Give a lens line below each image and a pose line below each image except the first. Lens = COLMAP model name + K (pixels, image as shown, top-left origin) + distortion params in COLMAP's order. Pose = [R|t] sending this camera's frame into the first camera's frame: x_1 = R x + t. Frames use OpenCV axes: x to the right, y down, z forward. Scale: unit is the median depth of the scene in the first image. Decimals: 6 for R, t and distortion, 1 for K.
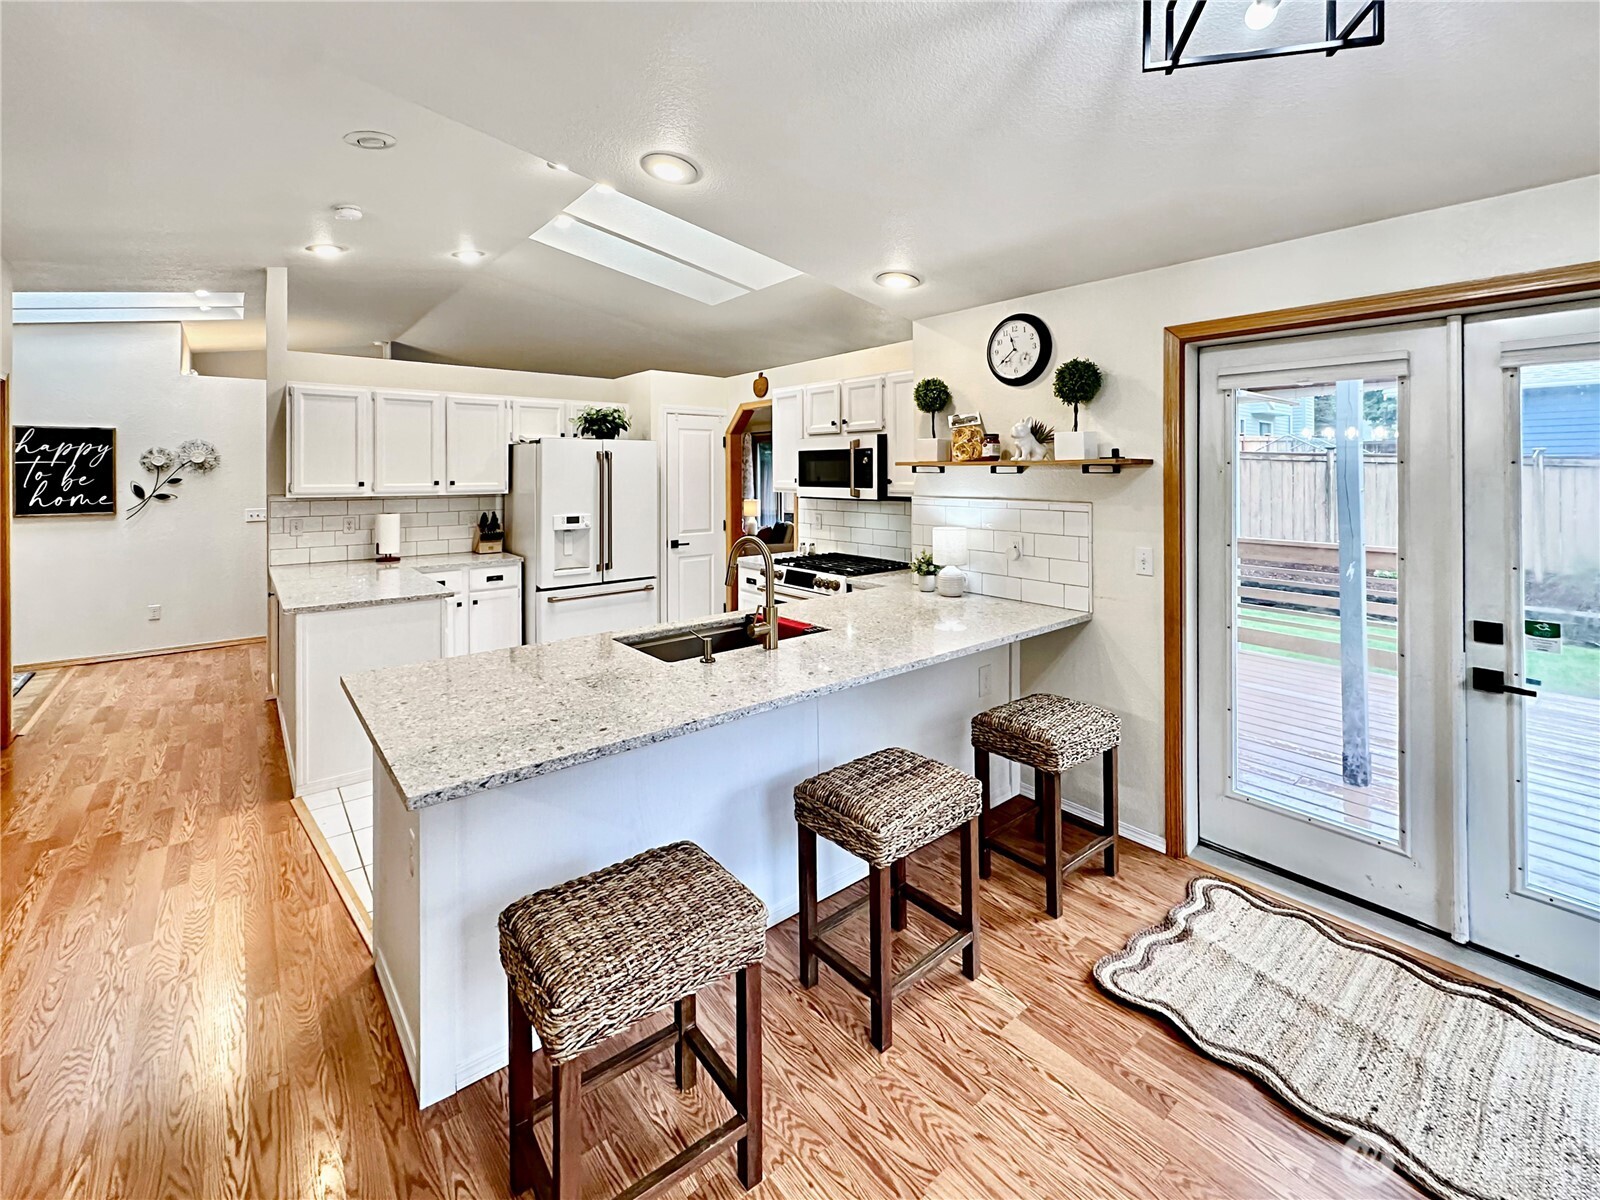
lens RADIAL K [[694.8, 0, 791.6], [0, 694.8, 476.7], [0, 0, 1]] dist [0.002980, 0.000808]
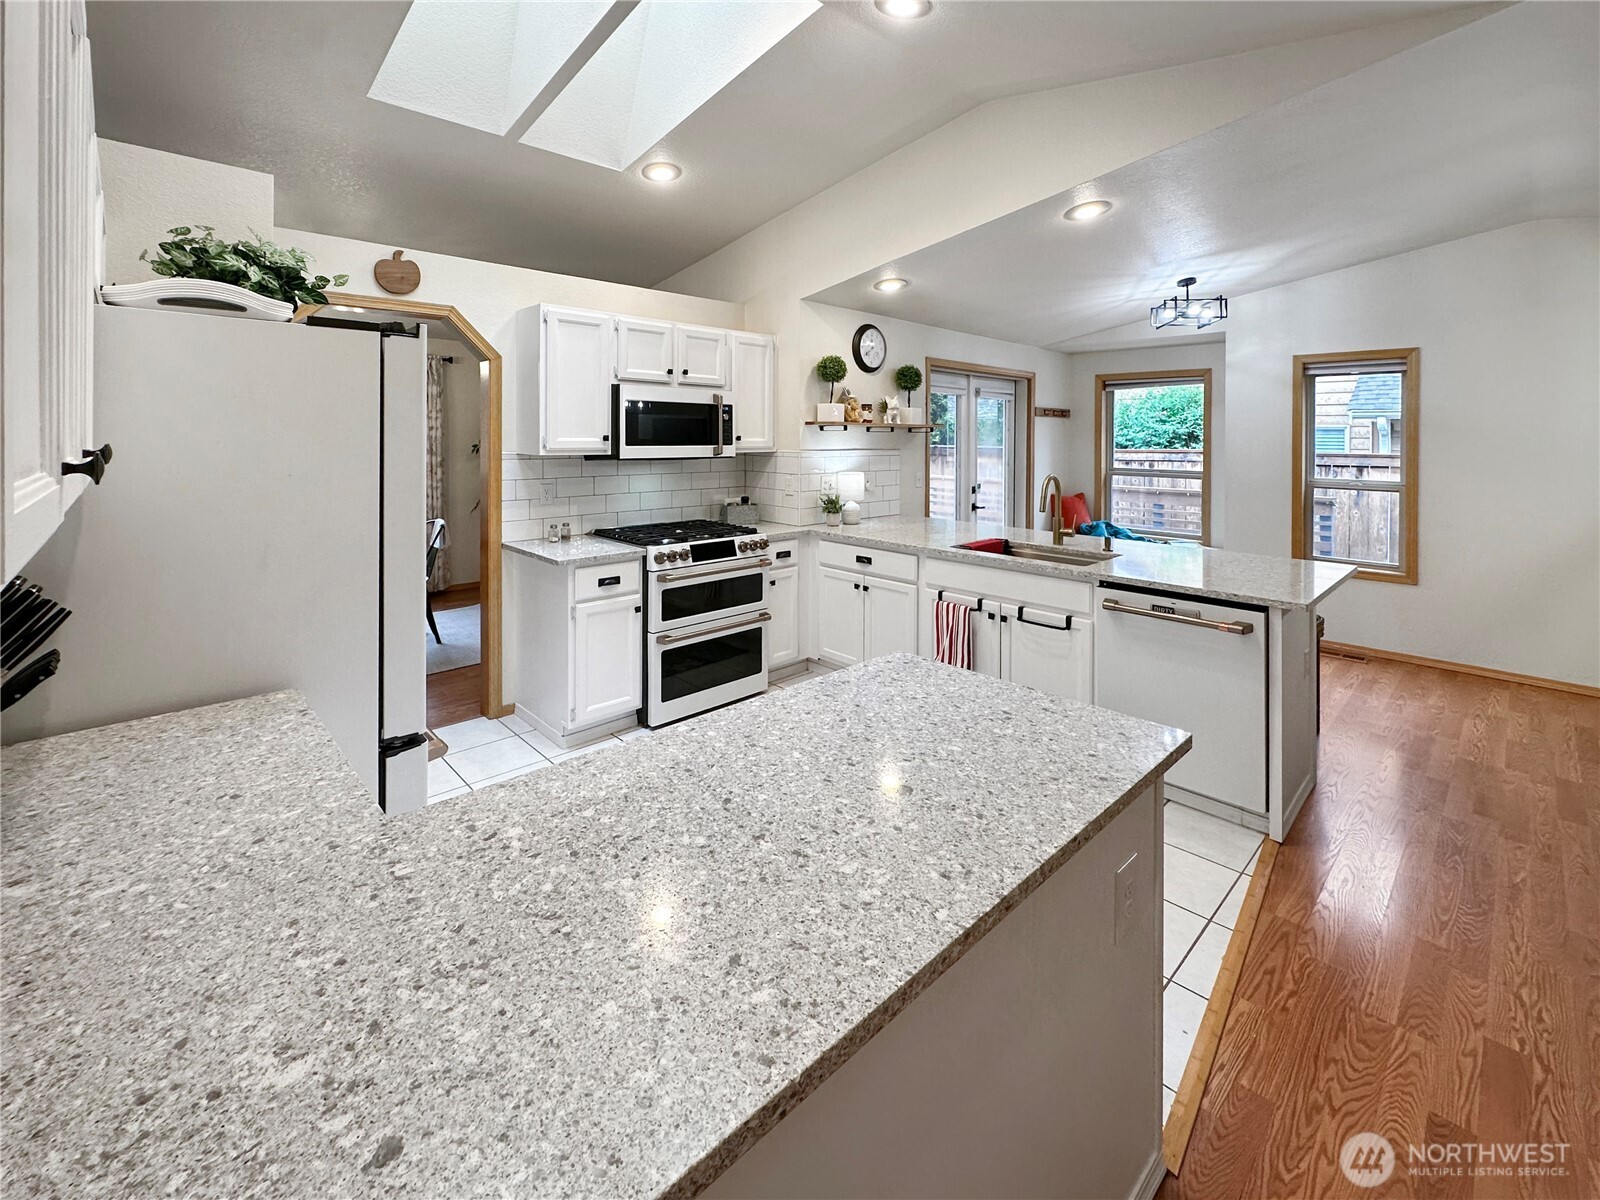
lens RADIAL K [[679.7, 0, 797.4], [0, 679.7, 448.4], [0, 0, 1]] dist [0.000284, 0.000046]
pose [[-0.080660, -0.013692, 0.996648, -0.664950], [0.001098, 0.999904, 0.013825, 0.006066], [-0.996741, 0.002209, -0.080637, 0.757554]]
